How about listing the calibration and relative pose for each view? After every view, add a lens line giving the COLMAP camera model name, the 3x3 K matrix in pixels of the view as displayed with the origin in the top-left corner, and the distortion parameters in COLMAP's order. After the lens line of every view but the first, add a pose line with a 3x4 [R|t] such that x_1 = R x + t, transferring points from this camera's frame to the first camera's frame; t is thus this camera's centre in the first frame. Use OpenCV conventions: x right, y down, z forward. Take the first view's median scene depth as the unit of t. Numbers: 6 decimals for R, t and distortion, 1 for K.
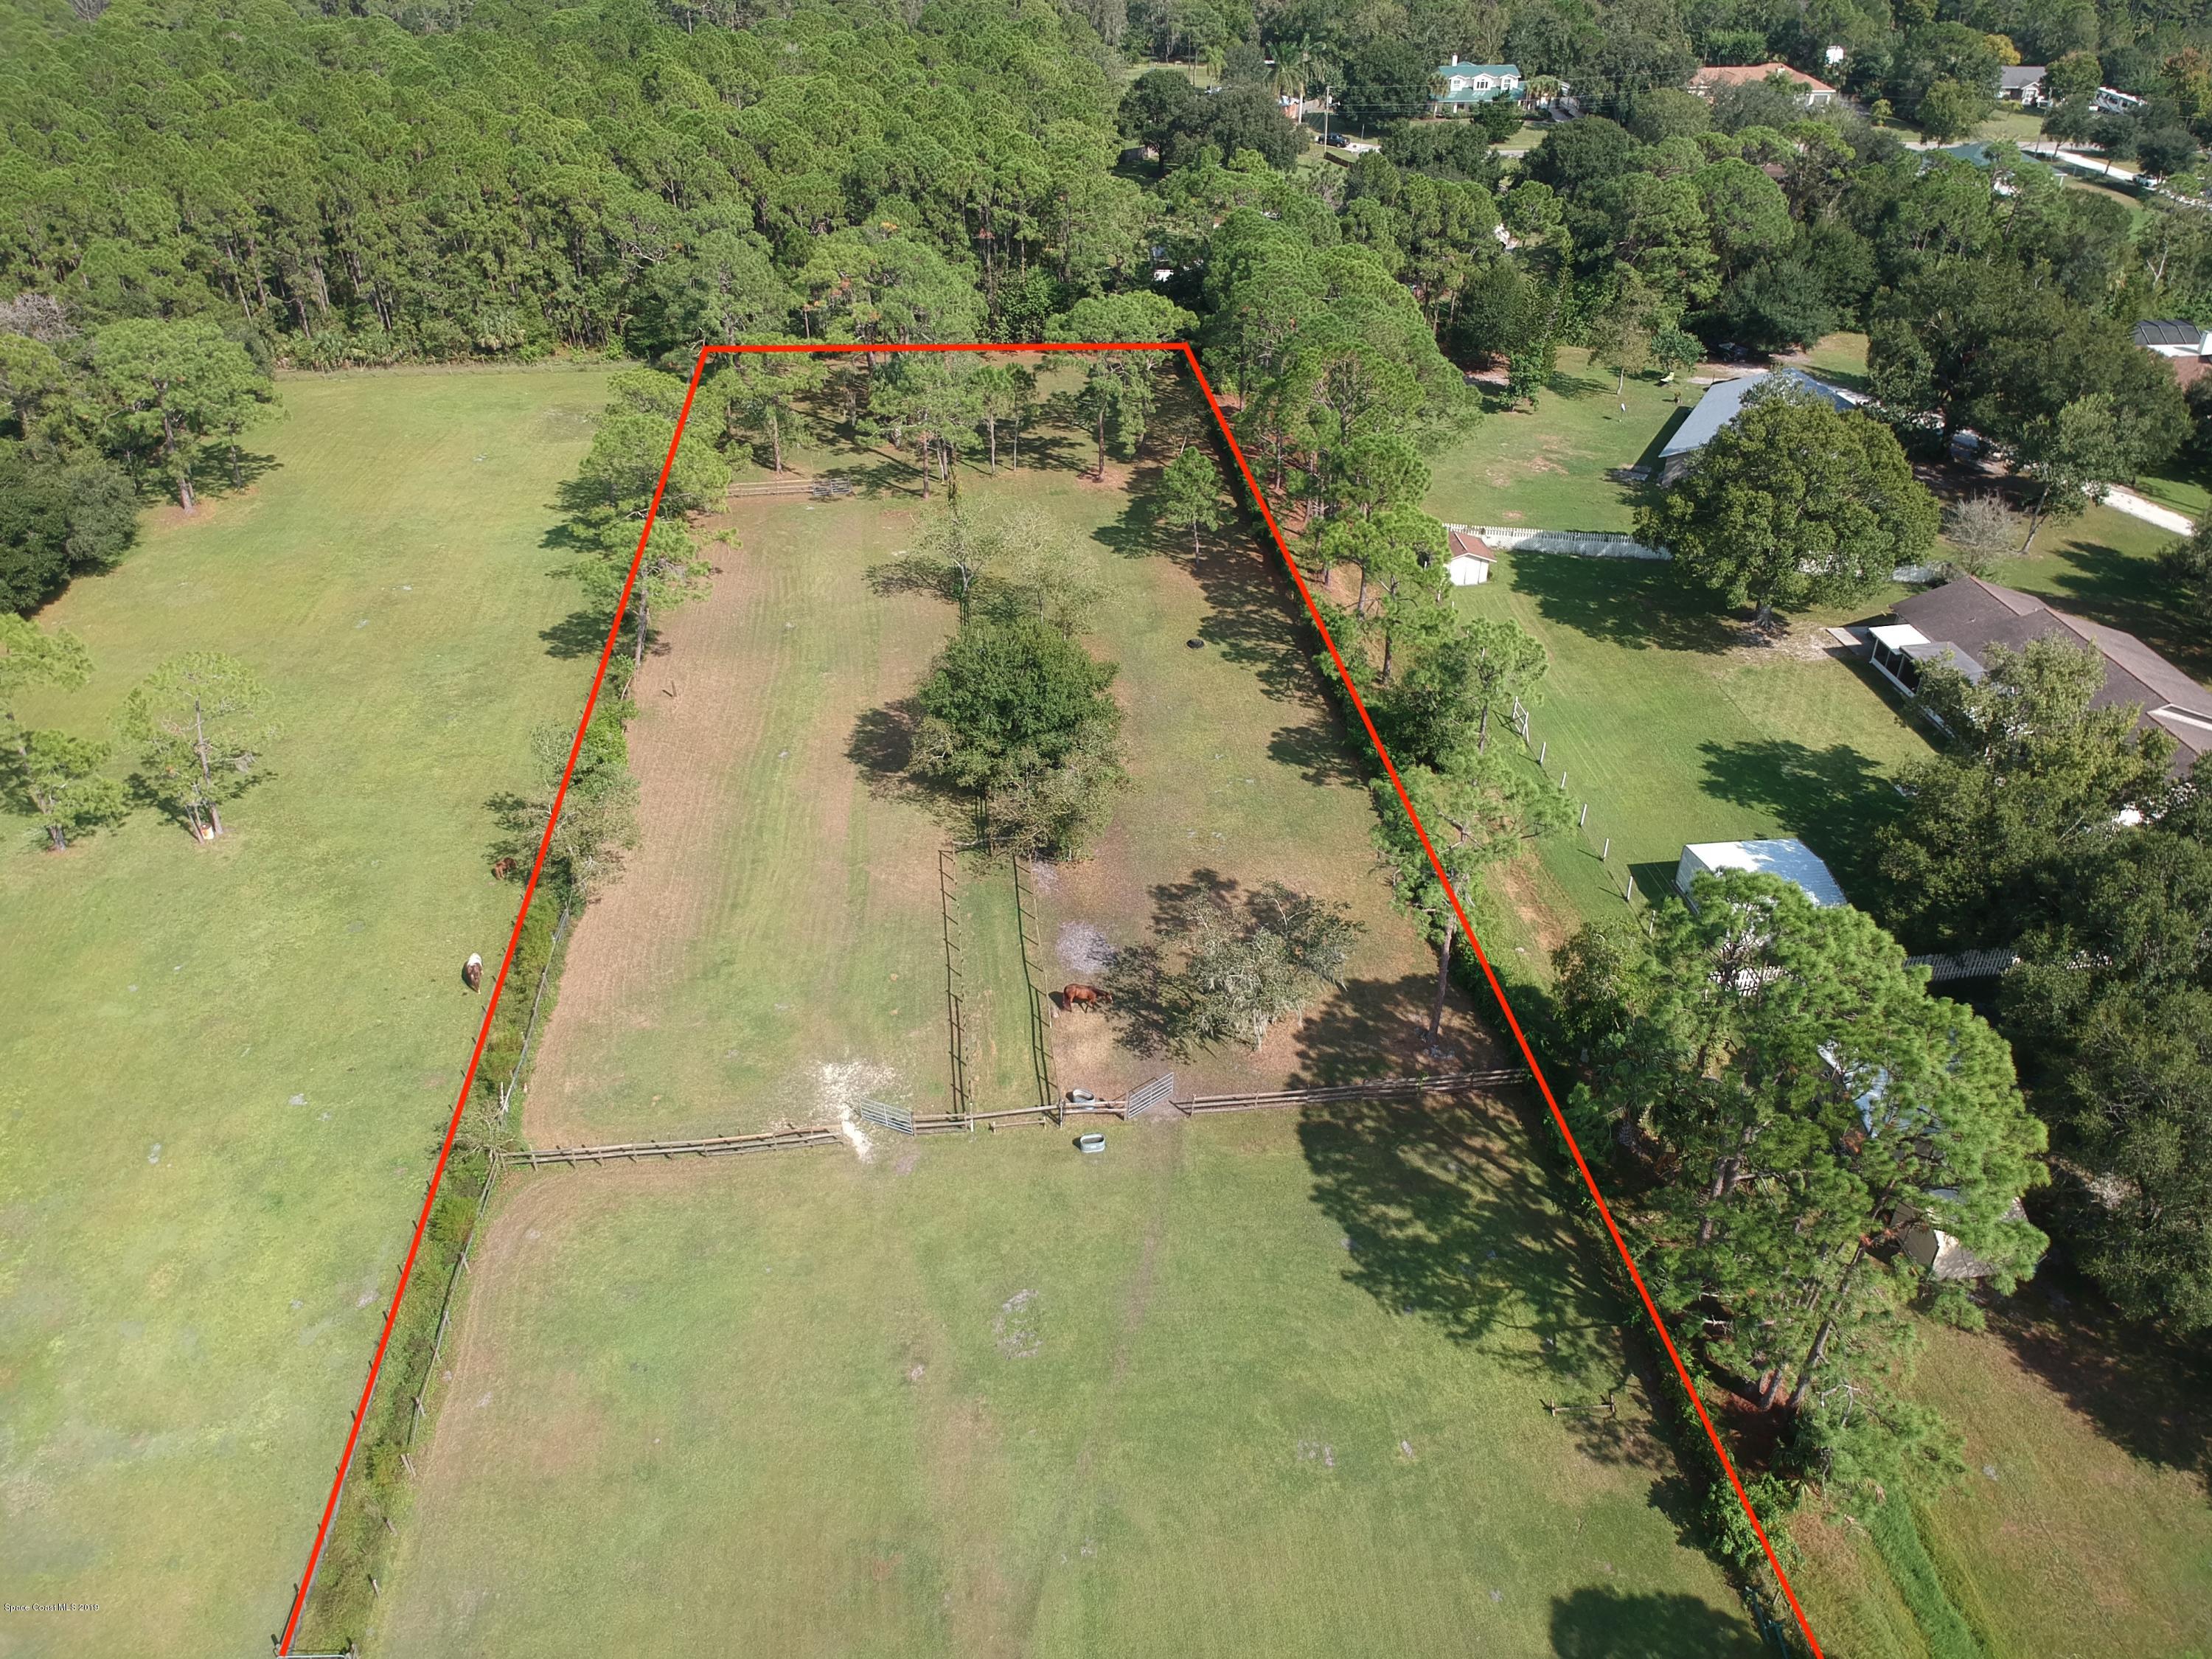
lens RADIAL K [[1623.5, 0, 1141.1], [0, 1623.5, 803.6], [0, 0, 1]] dist [0.086063, -0.162446]
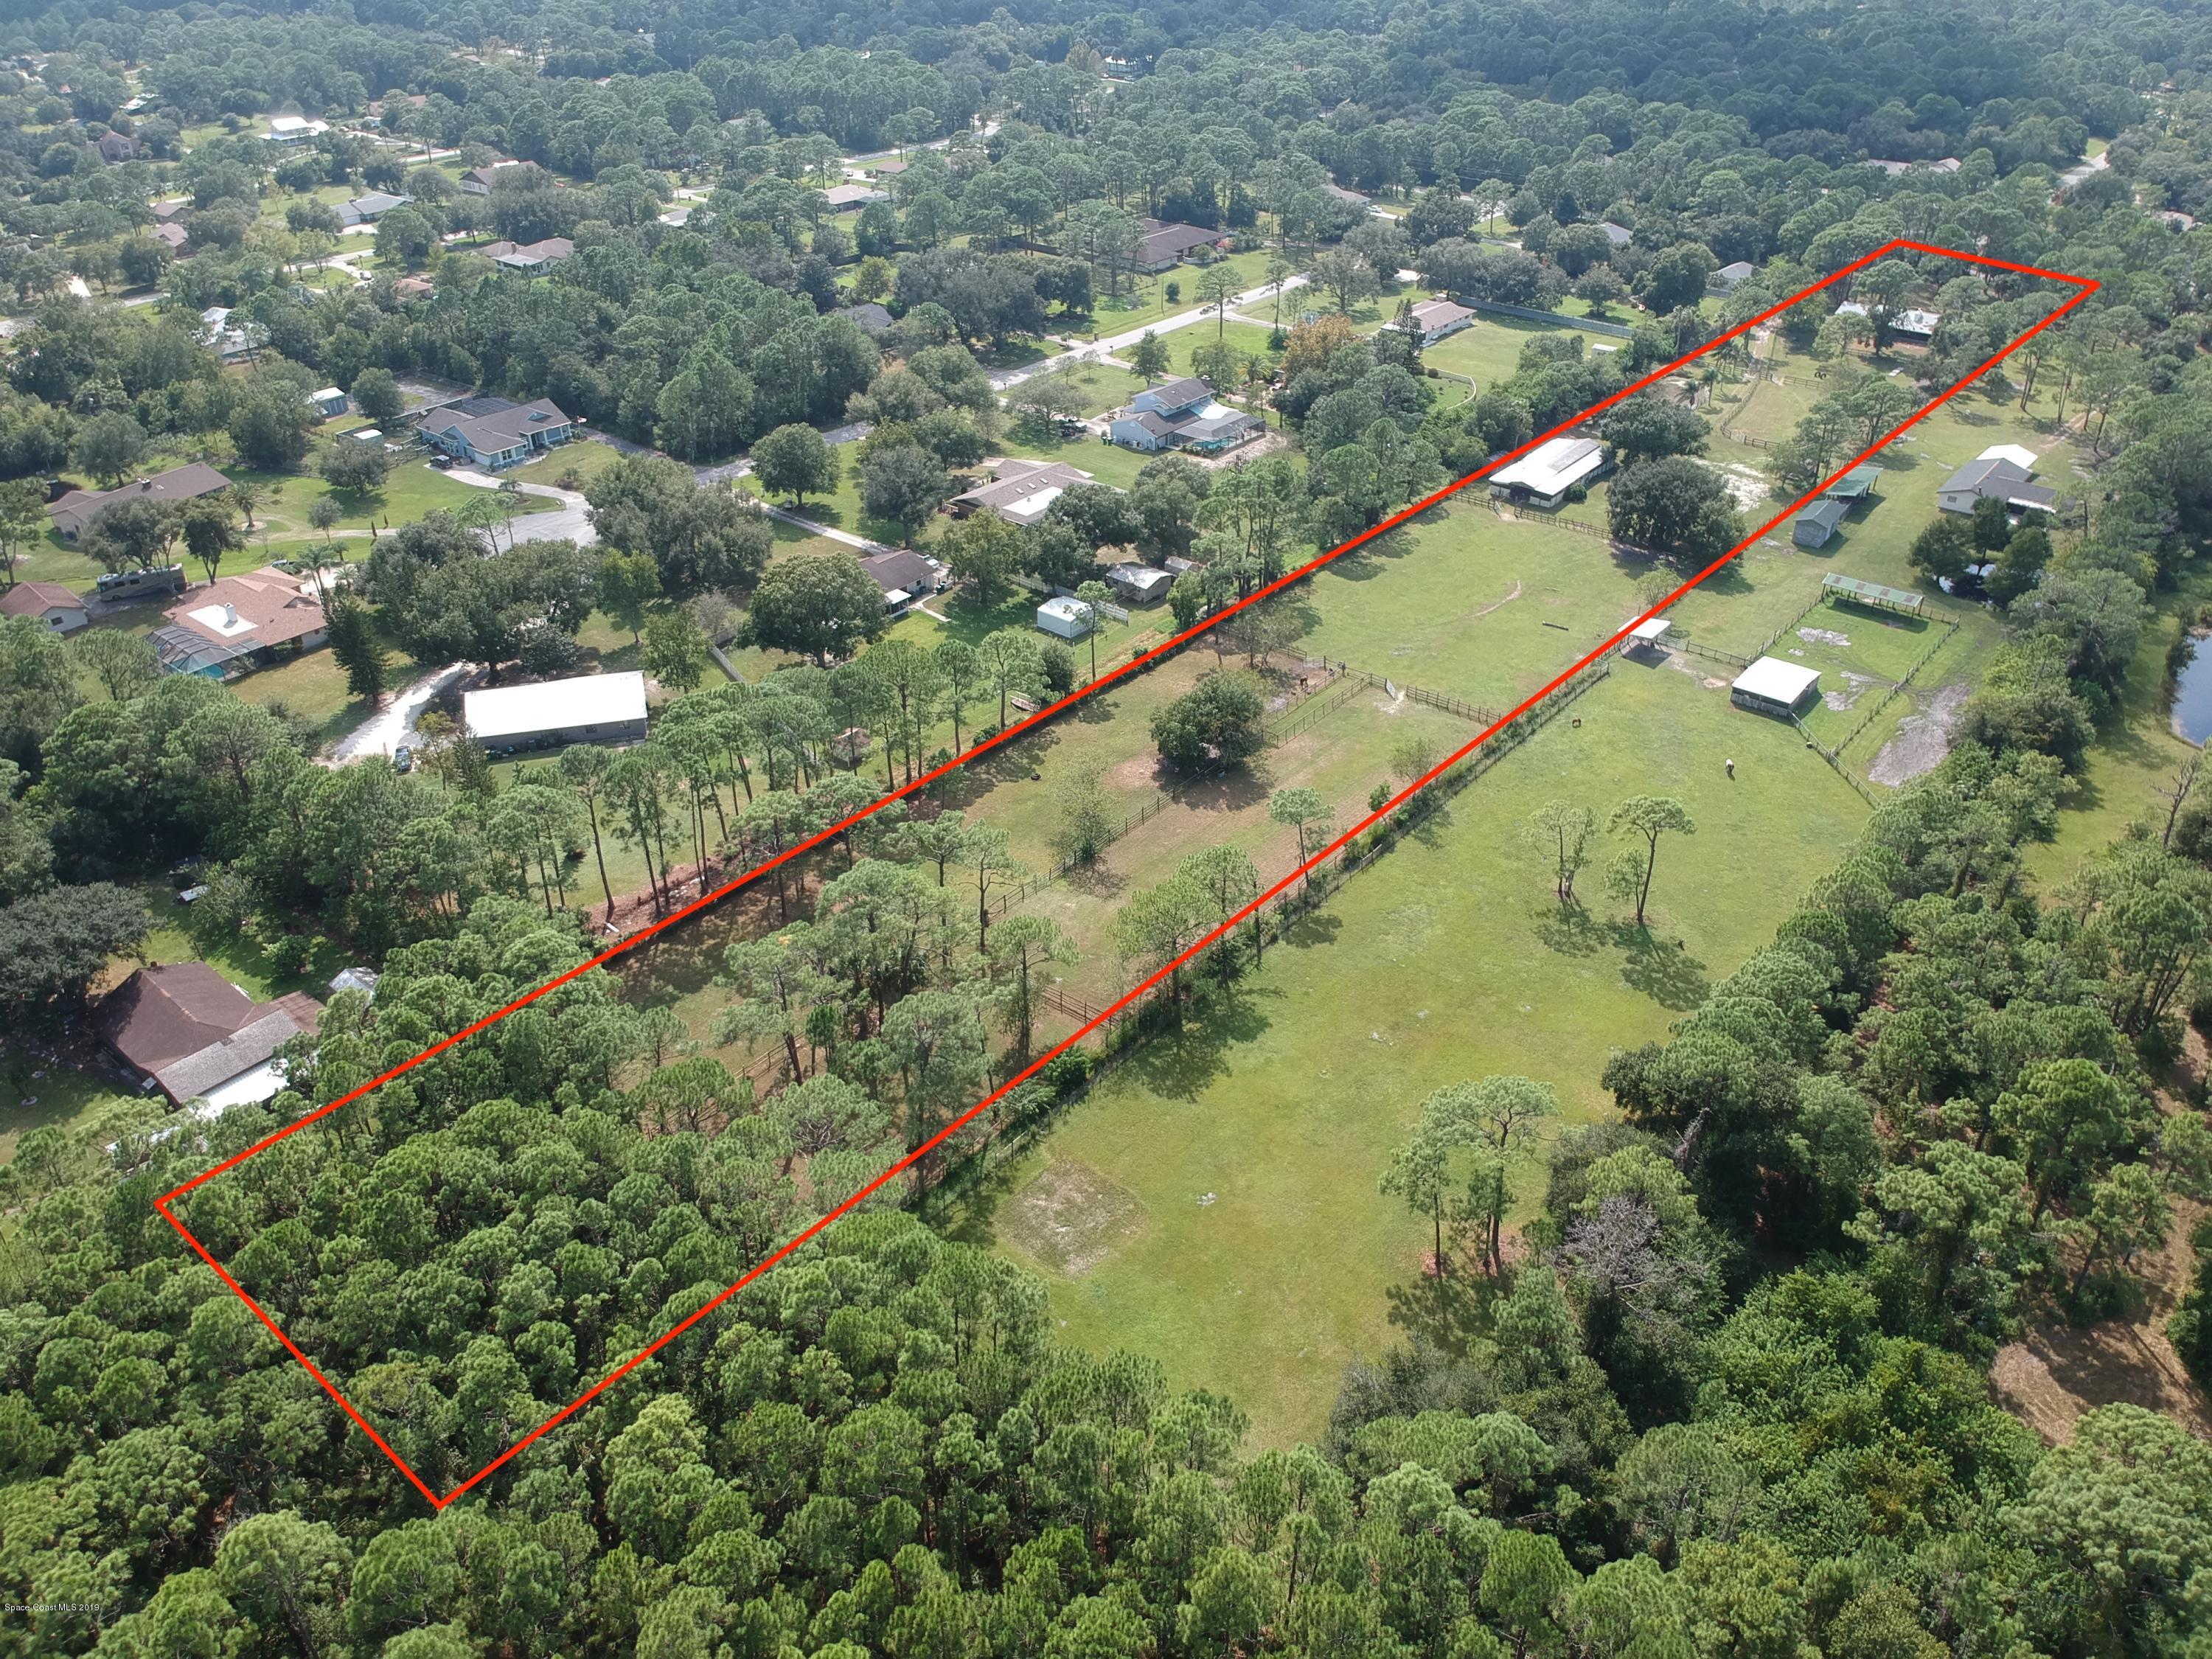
lens RADIAL K [[1610.5, 0, 1126.4], [0, 1610.5, 824.2], [0, 0, 1]] dist [0.141855, -0.268013]
pose [[-0.691779, -0.388254, 0.608852, -0.788107], [0.386059, 0.513690, 0.766212, -0.971748], [-0.610246, 0.765103, -0.205471, 0.970126]]
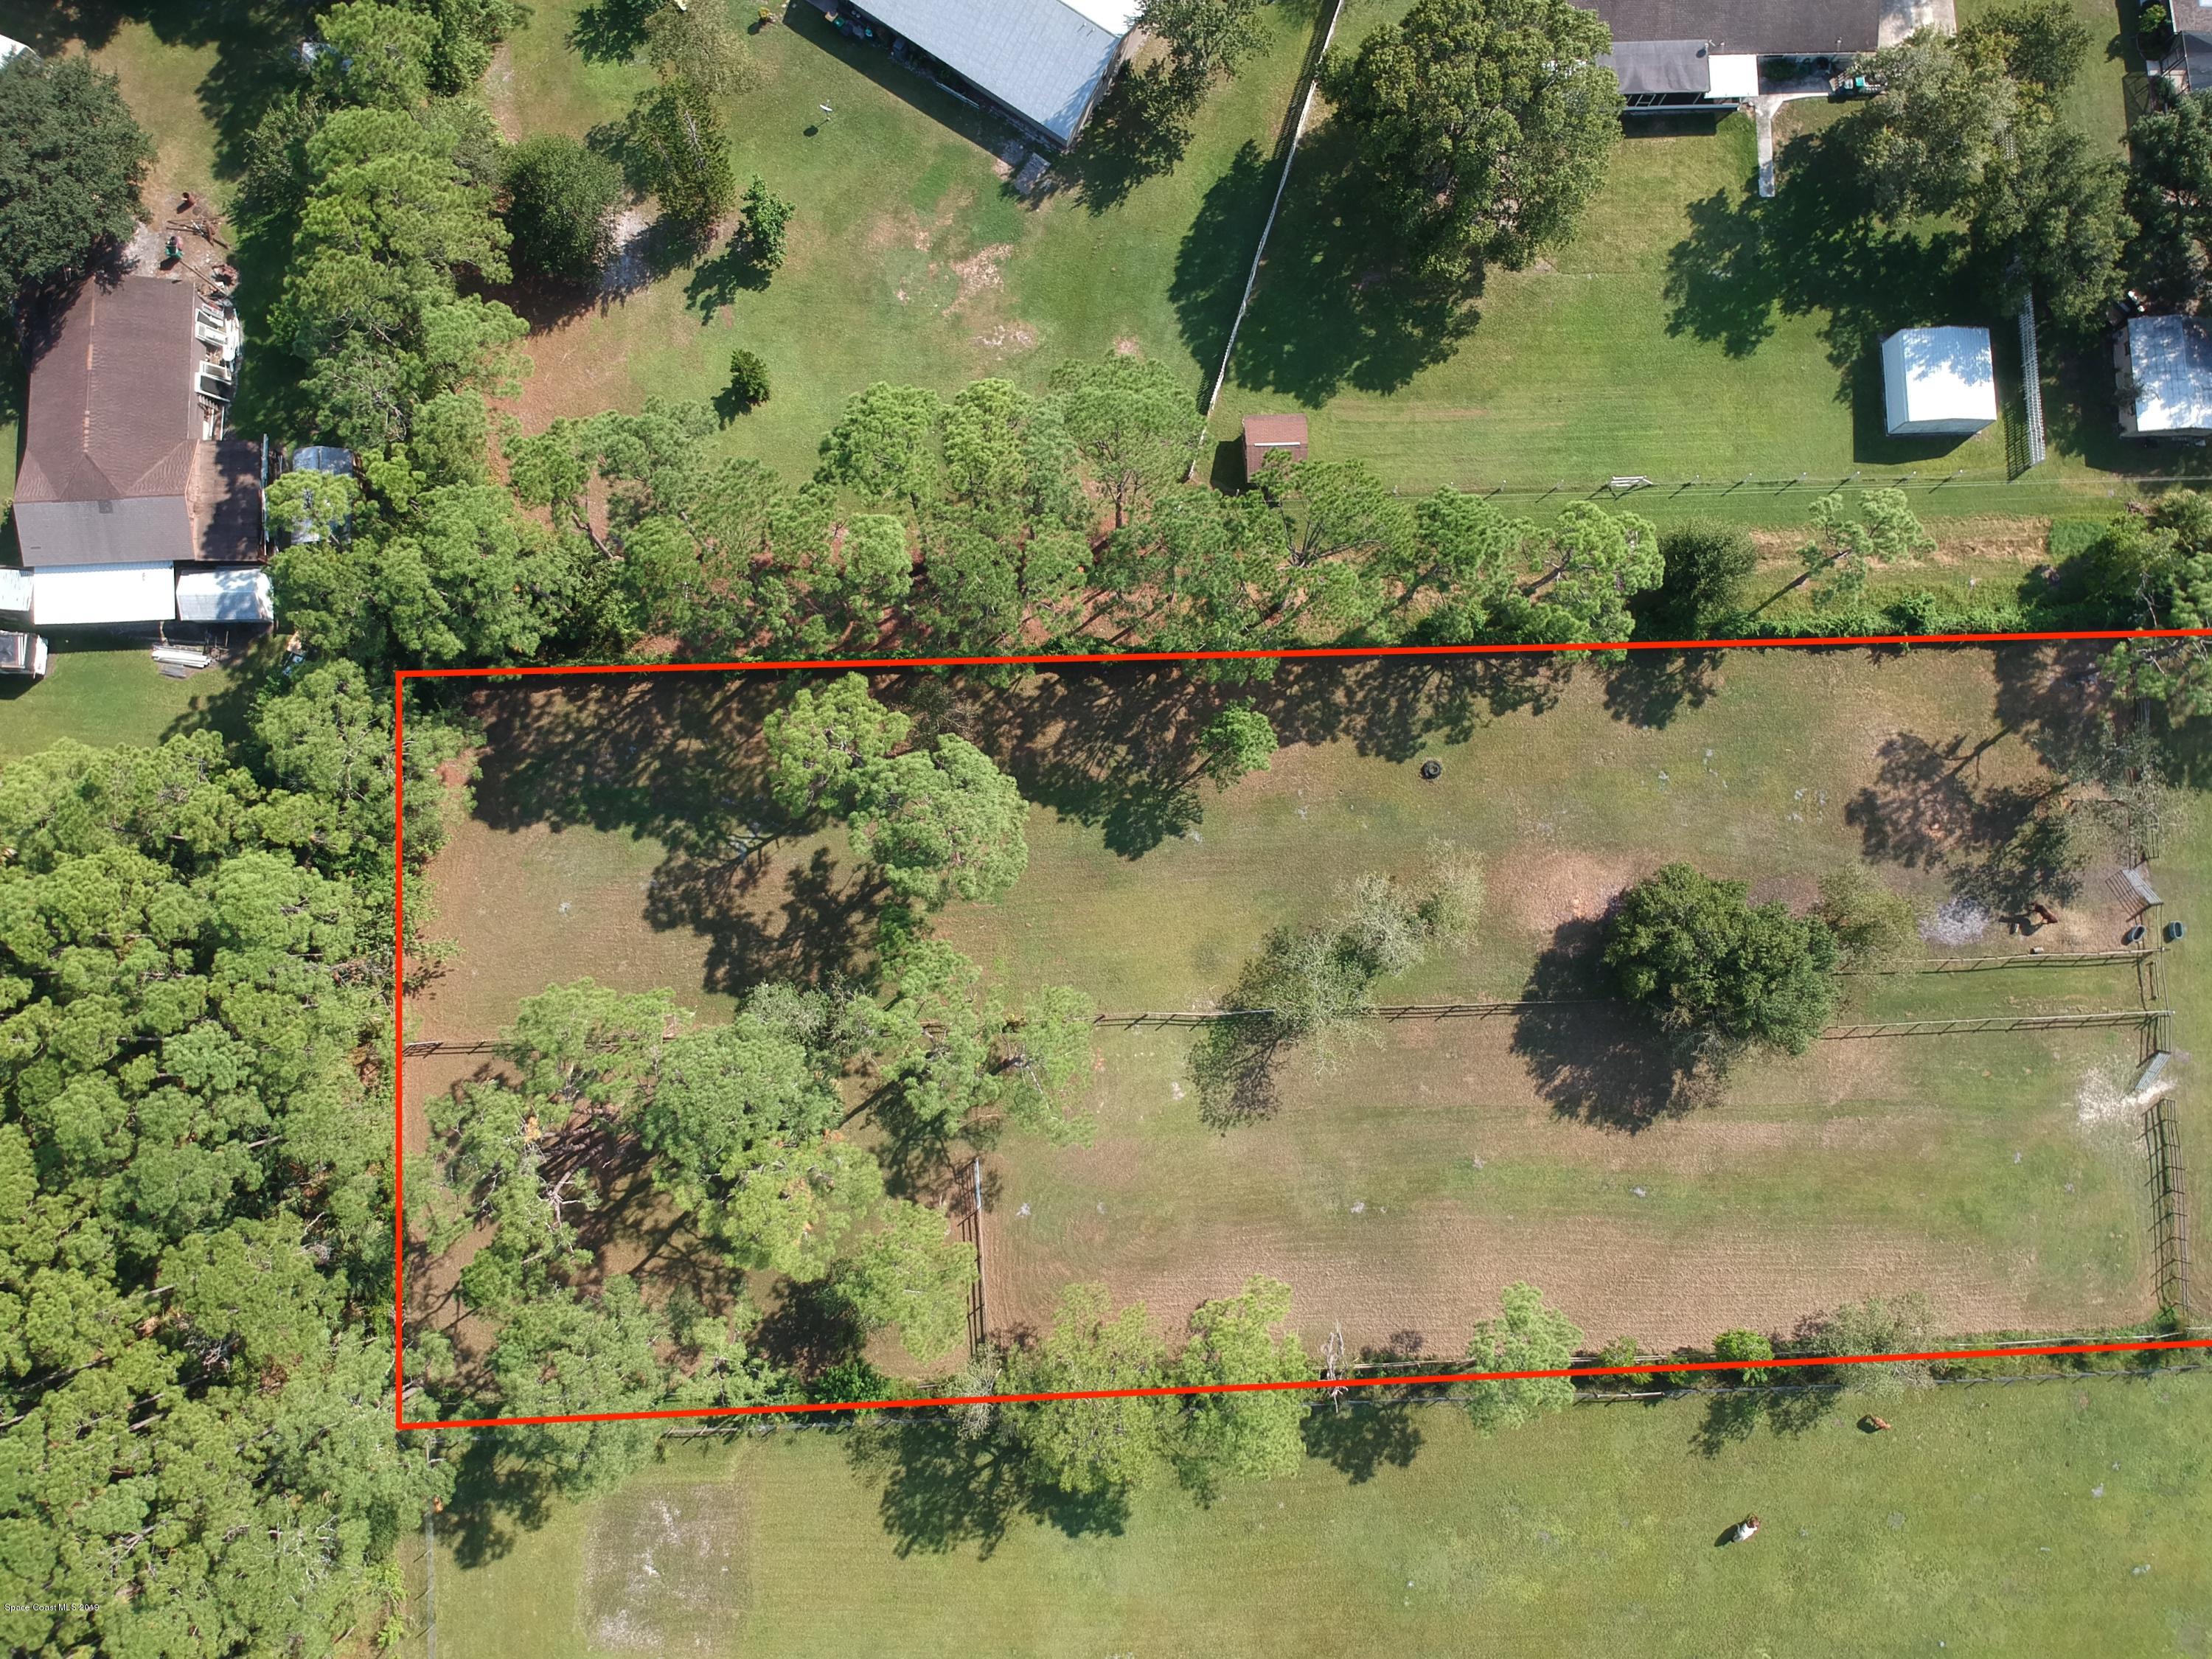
lens RADIAL K [[1610.5, 0, 1126.4], [0, 1610.5, 824.2], [0, 0, 1]] dist [0.141855, -0.268013]
pose [[0.094416, -0.992553, 0.076963, -0.062967], [0.531609, 0.115630, 0.839060, -0.712918], [-0.841711, -0.038306, 0.538568, 0.461579]]
